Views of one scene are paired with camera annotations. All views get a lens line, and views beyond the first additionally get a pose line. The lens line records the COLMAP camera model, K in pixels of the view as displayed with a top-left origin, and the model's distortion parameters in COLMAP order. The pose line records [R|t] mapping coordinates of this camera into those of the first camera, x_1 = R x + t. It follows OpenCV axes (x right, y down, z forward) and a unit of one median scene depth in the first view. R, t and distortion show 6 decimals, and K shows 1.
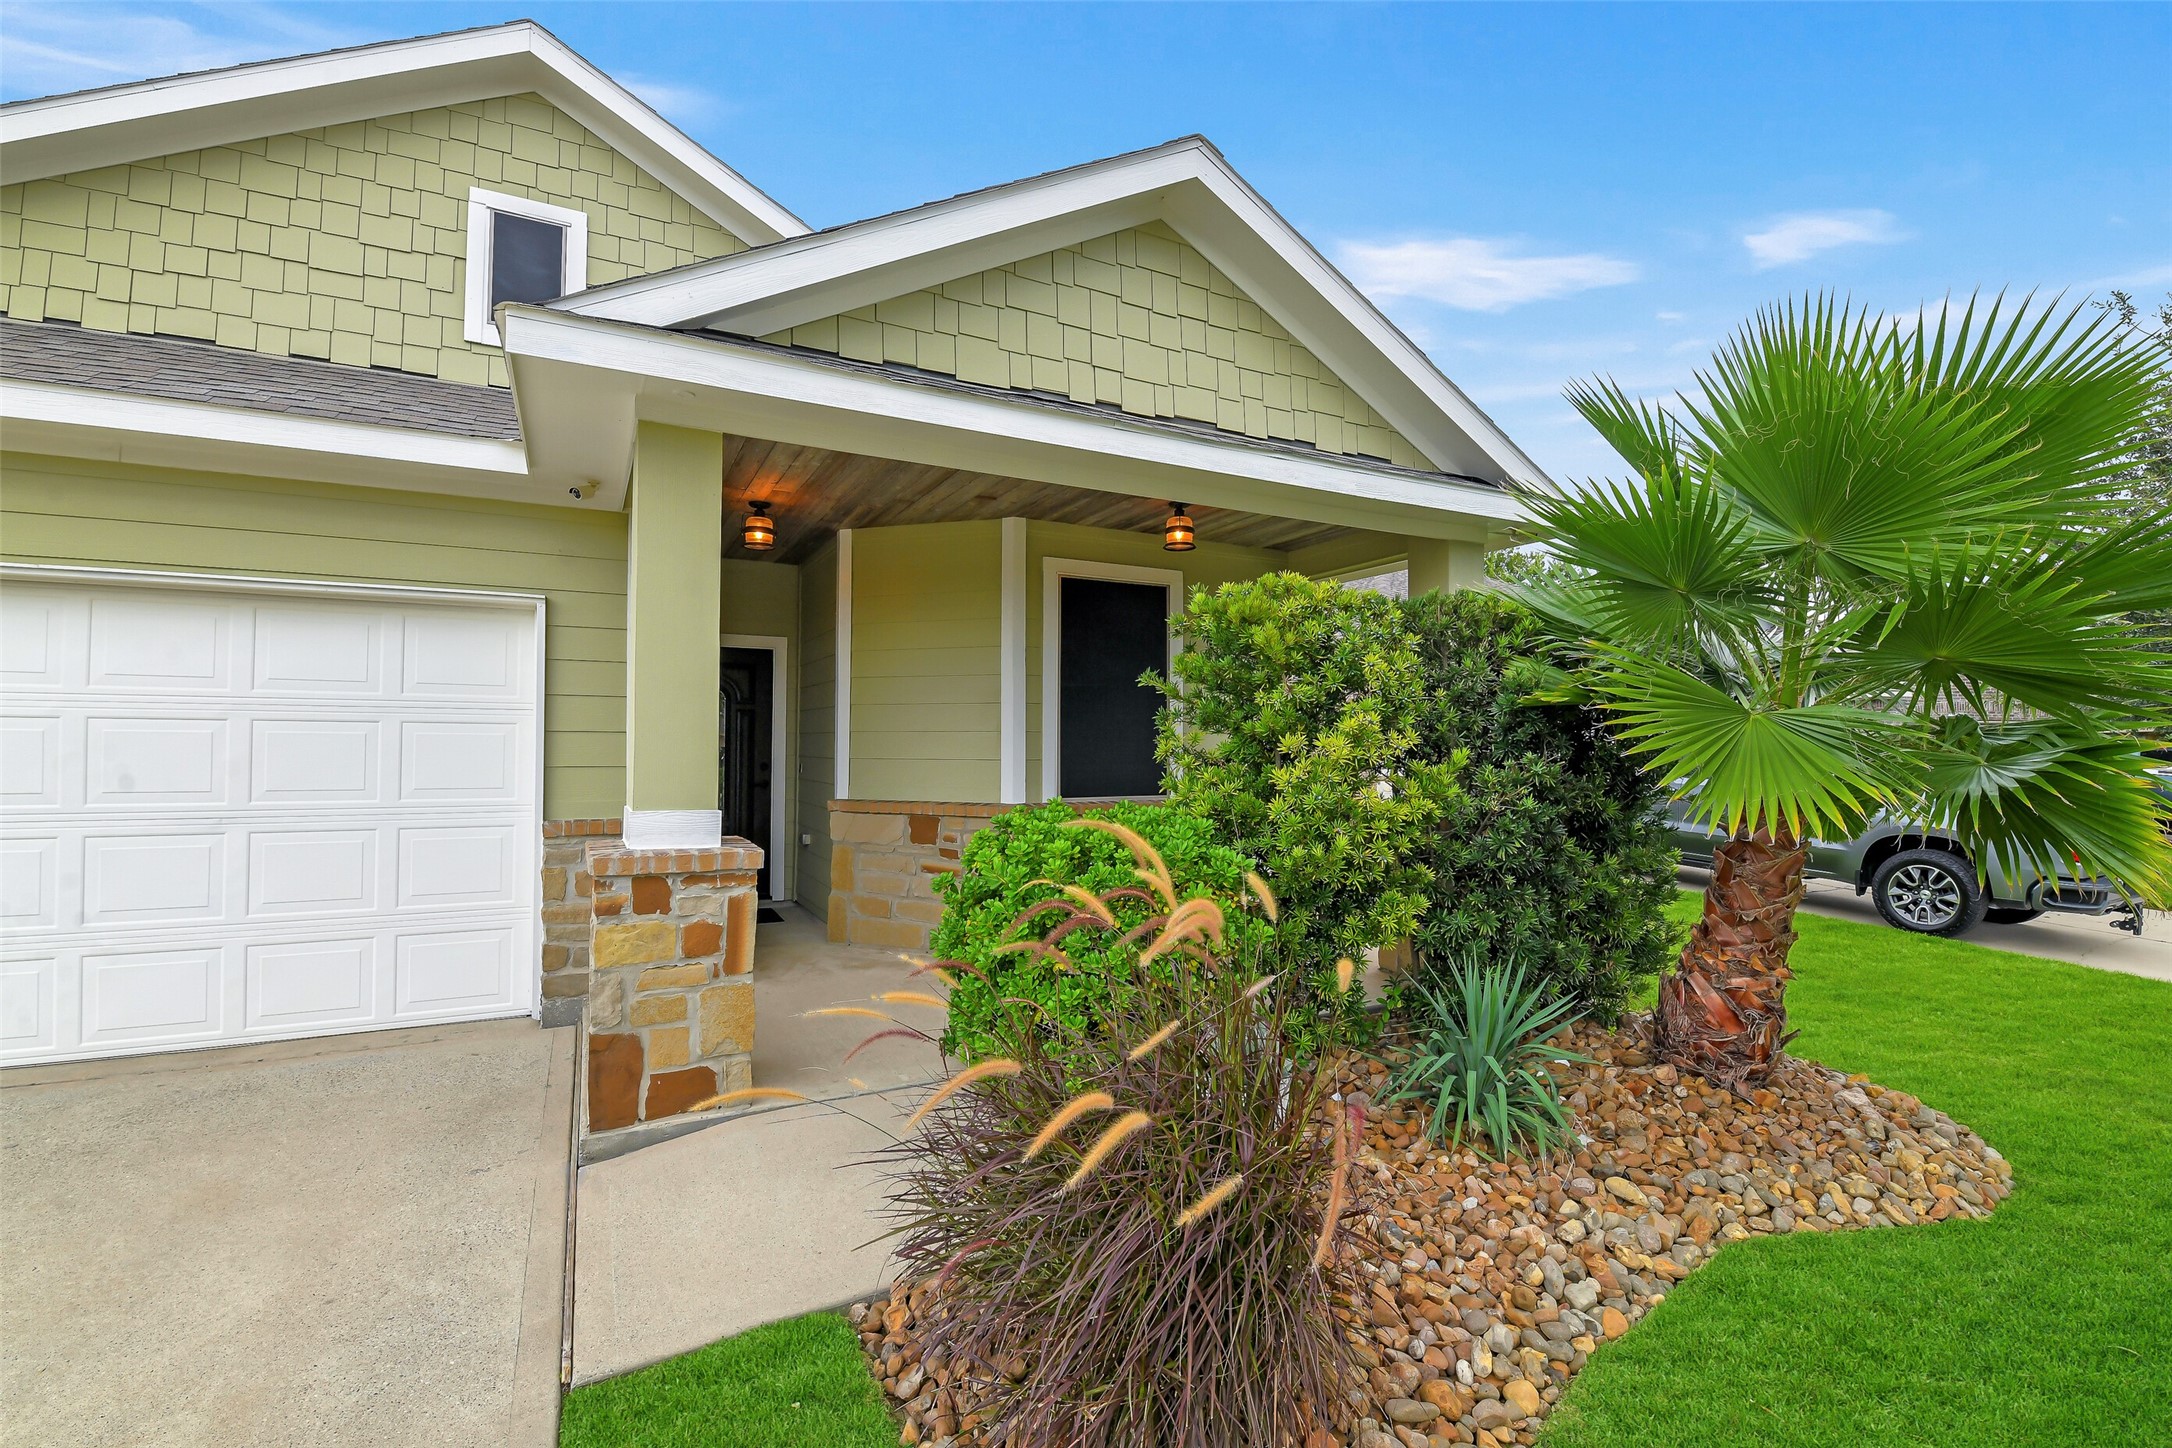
lens RADIAL K [[957.3, 0, 1088.6], [0, 957.3, 725.8], [0, 0, 1]] dist [-0.000118, -0.010148]
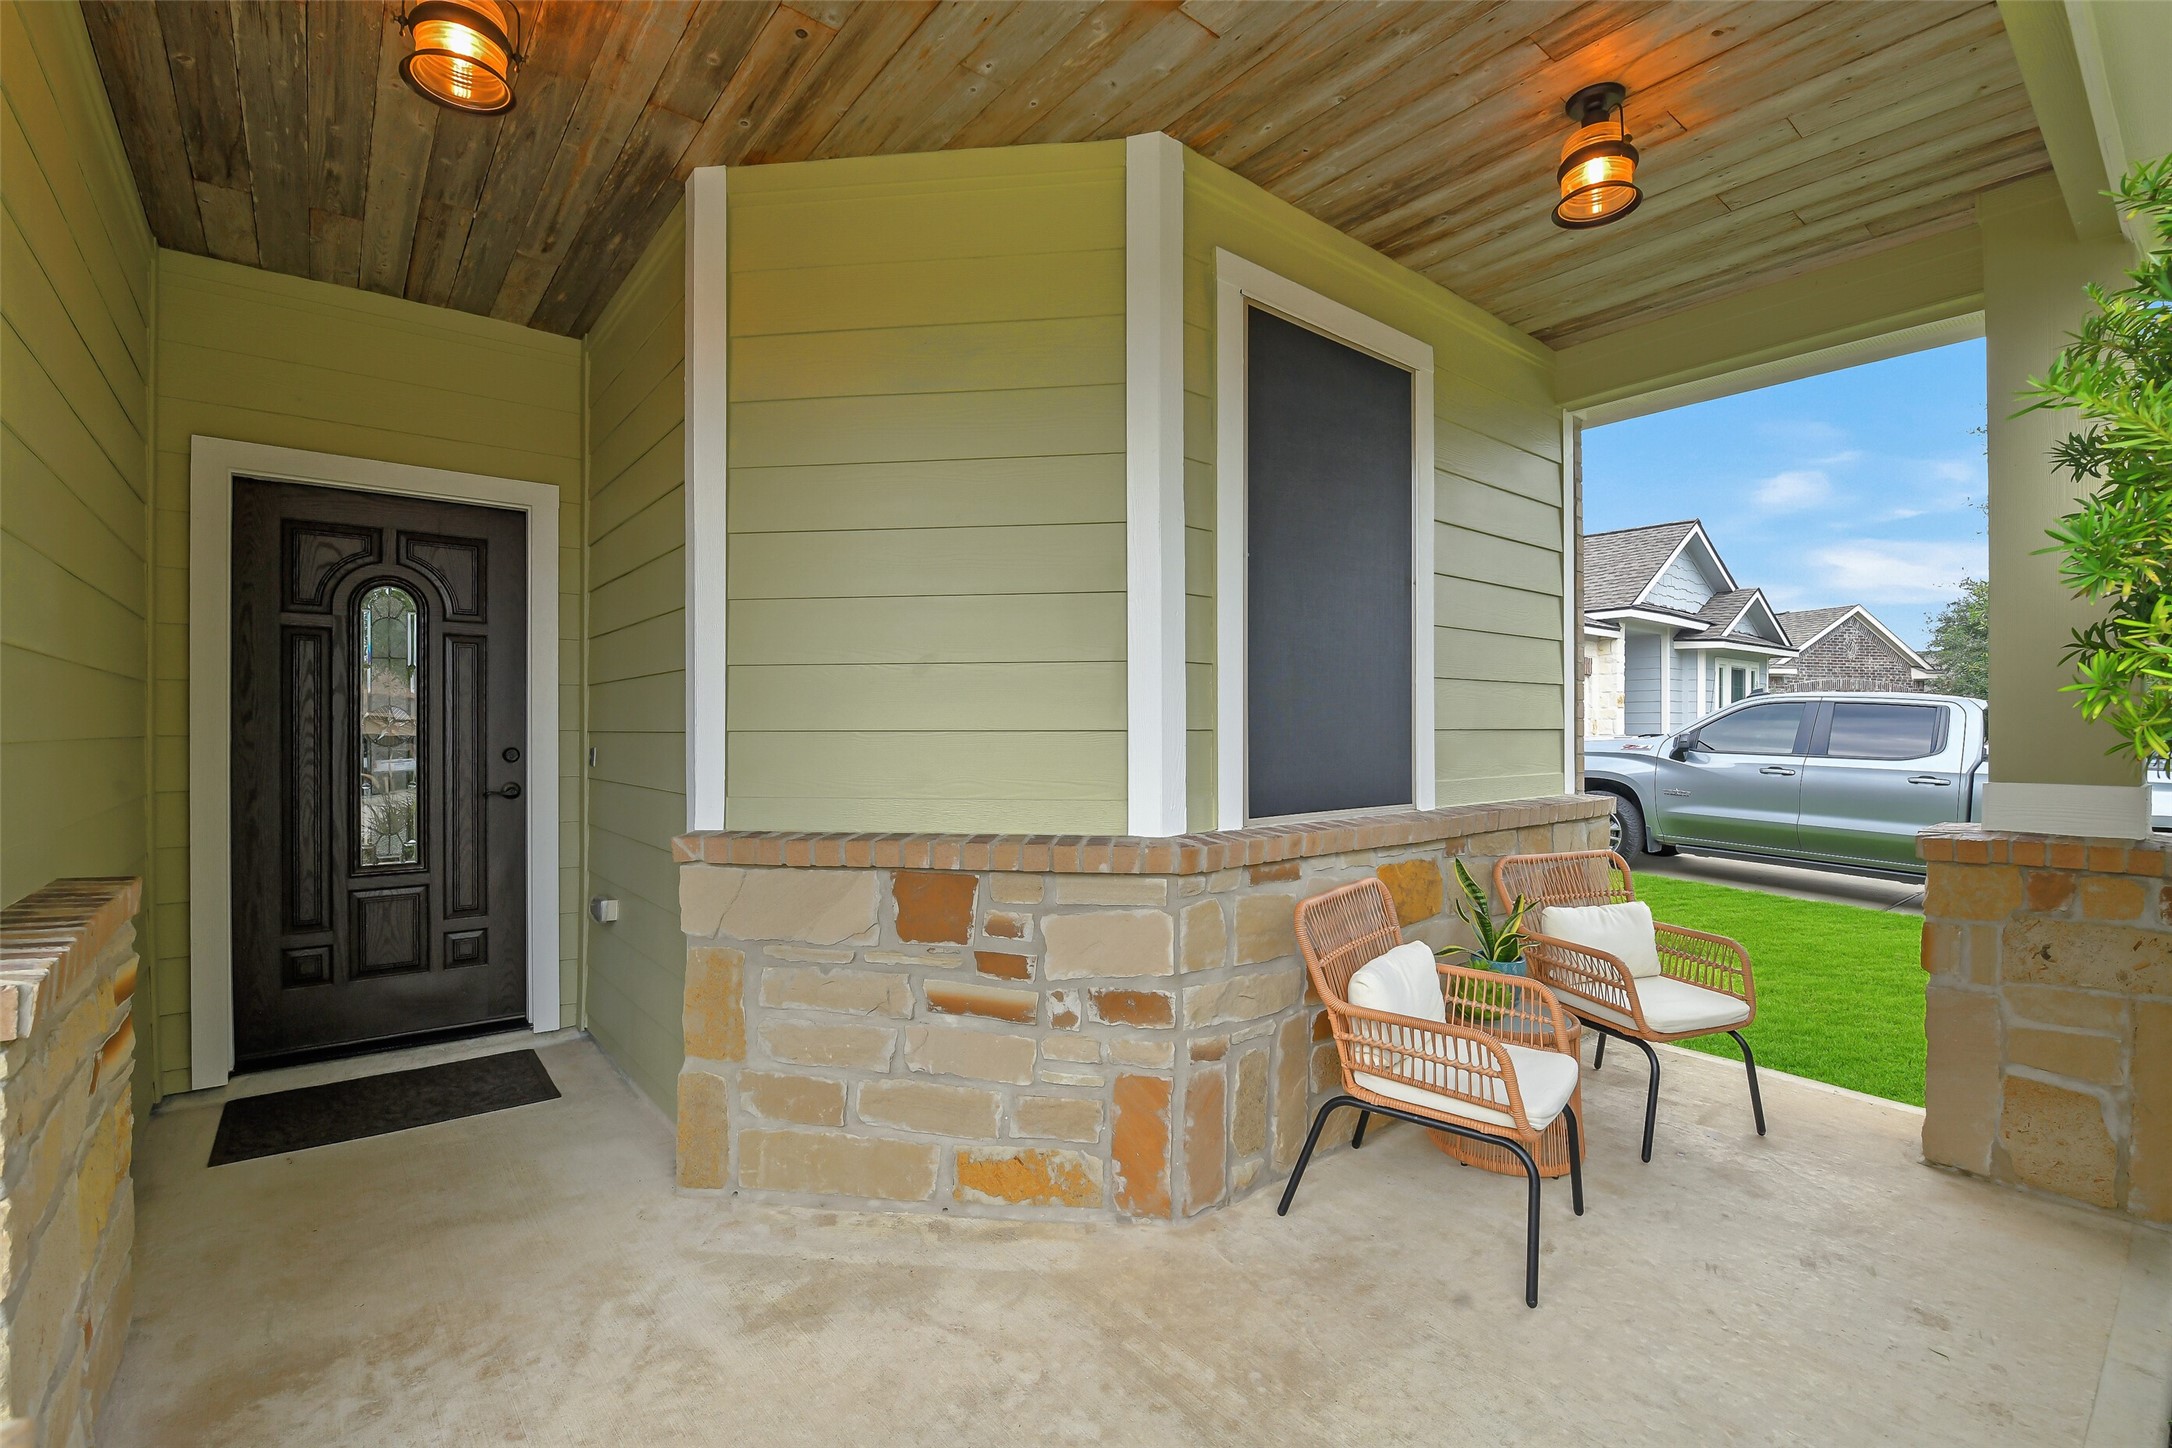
lens RADIAL K [[957.3, 0, 1088.6], [0, 957.3, 725.8], [0, 0, 1]] dist [-0.000118, -0.010148]
pose [[0.980760, -0.007625, 0.195067, -0.232539], [0.004107, 0.999822, 0.018436, 0.032423], [-0.195173, -0.017280, 0.980617, 0.744033]]
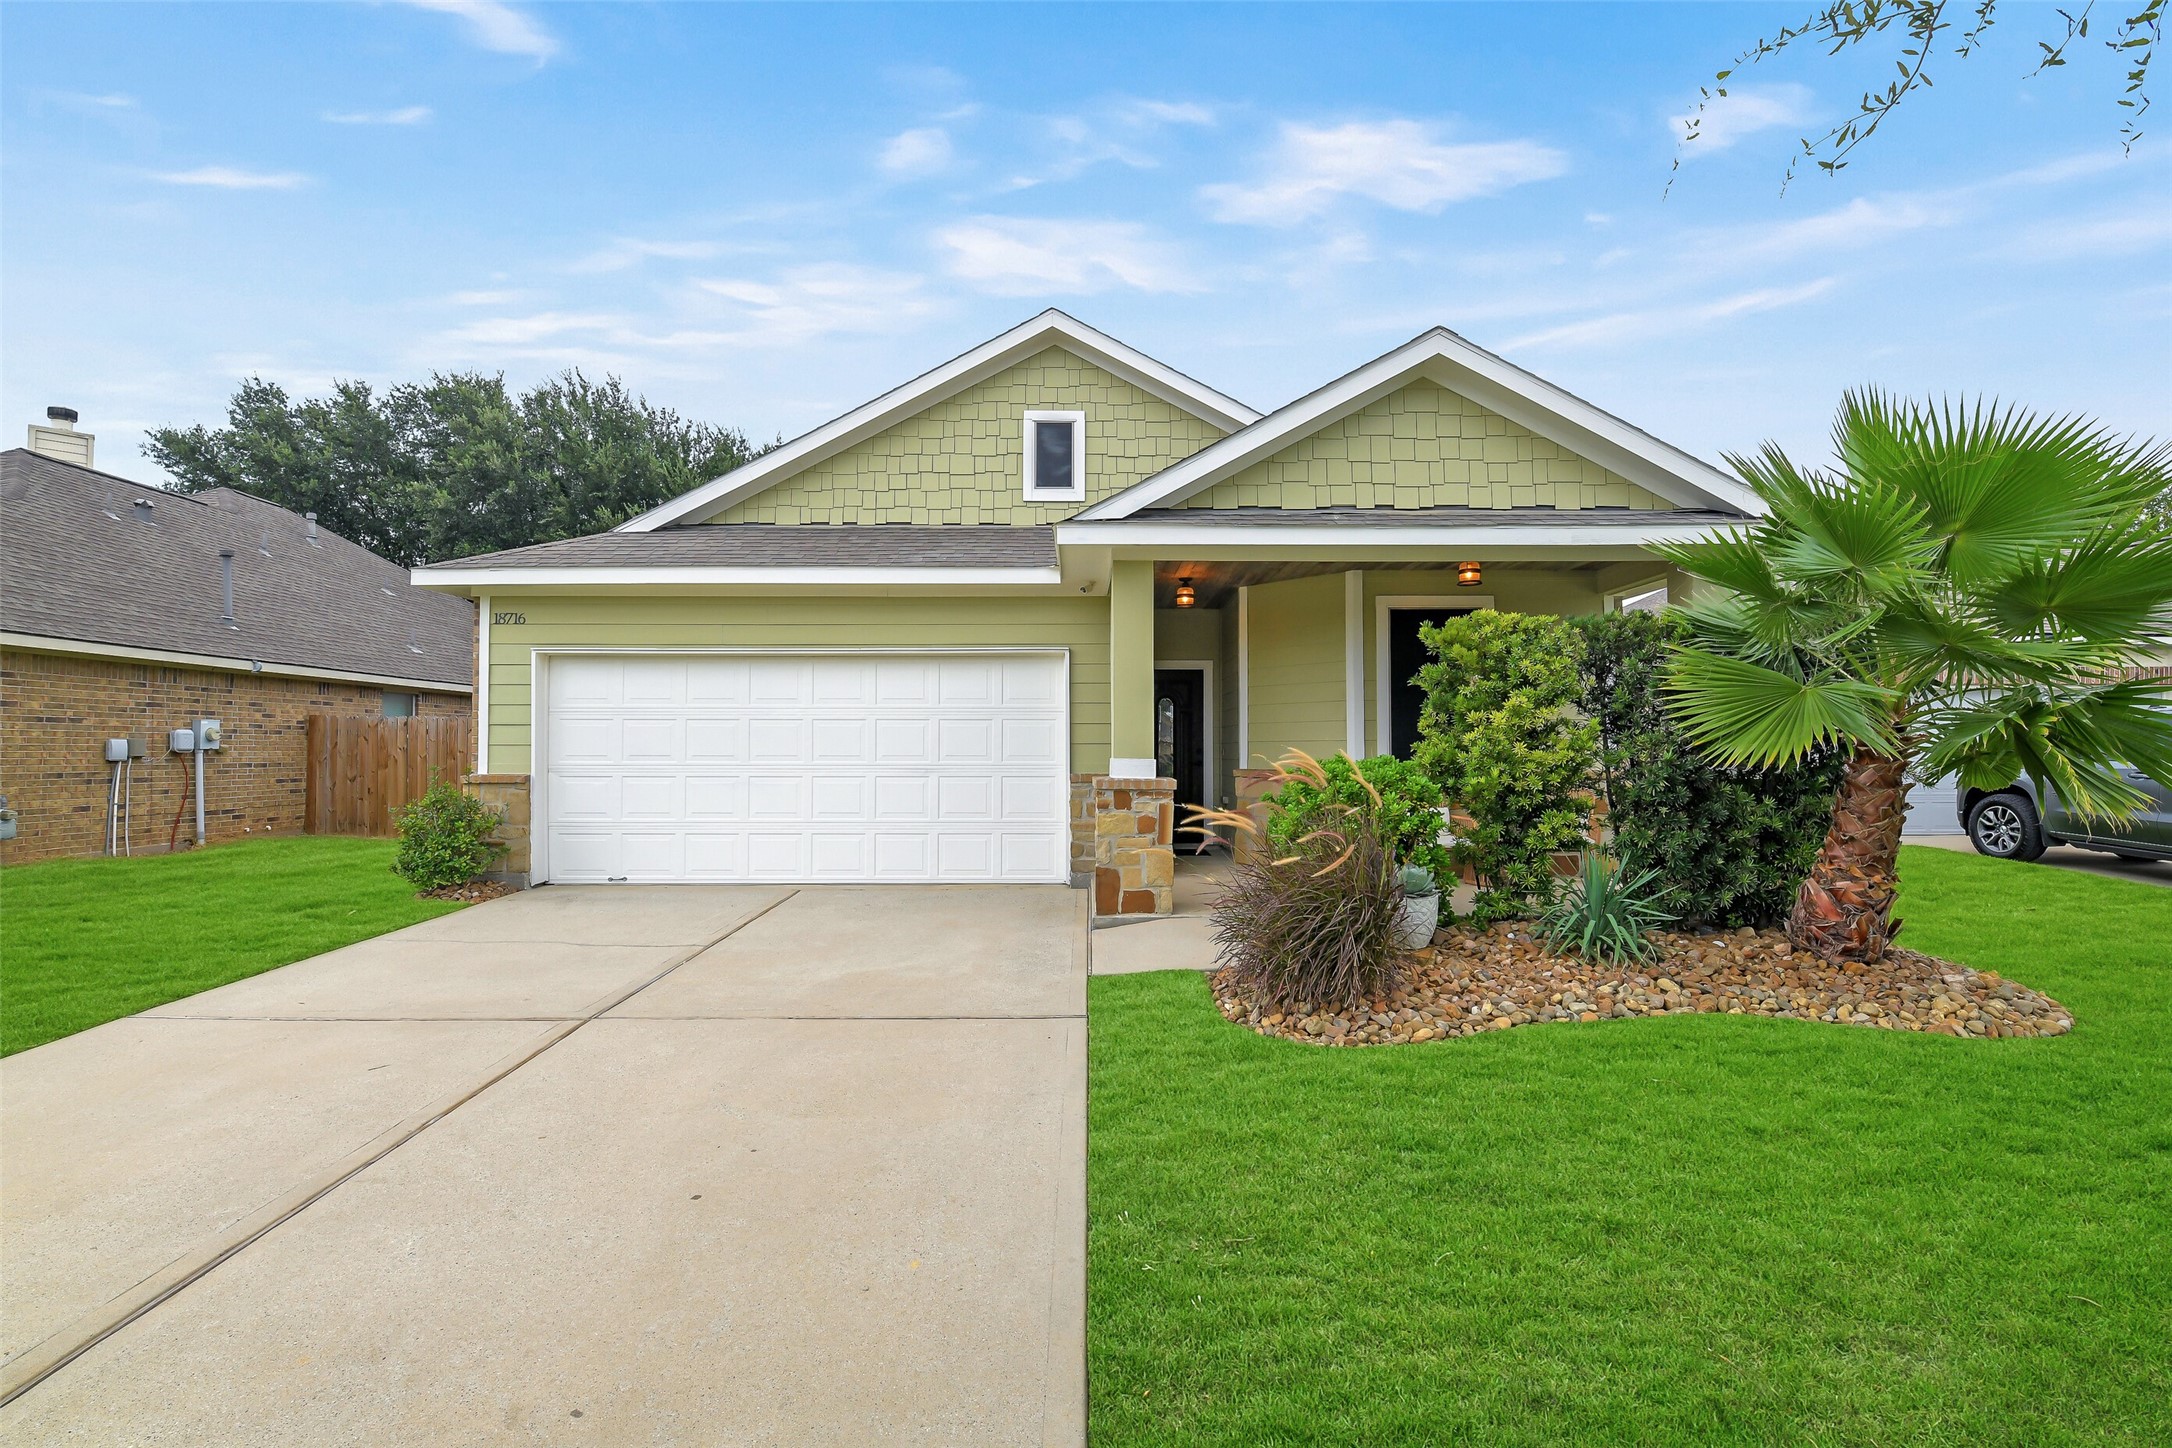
lens RADIAL K [[957.3, 0, 1088.6], [0, 957.3, 725.8], [0, 0, 1]] dist [-0.000118, -0.010148]
pose [[0.887815, -0.019297, -0.459796, 0.277776], [0.014847, 0.999801, -0.013292, 0.033443], [0.459961, 0.004974, 0.887925, -0.558198]]
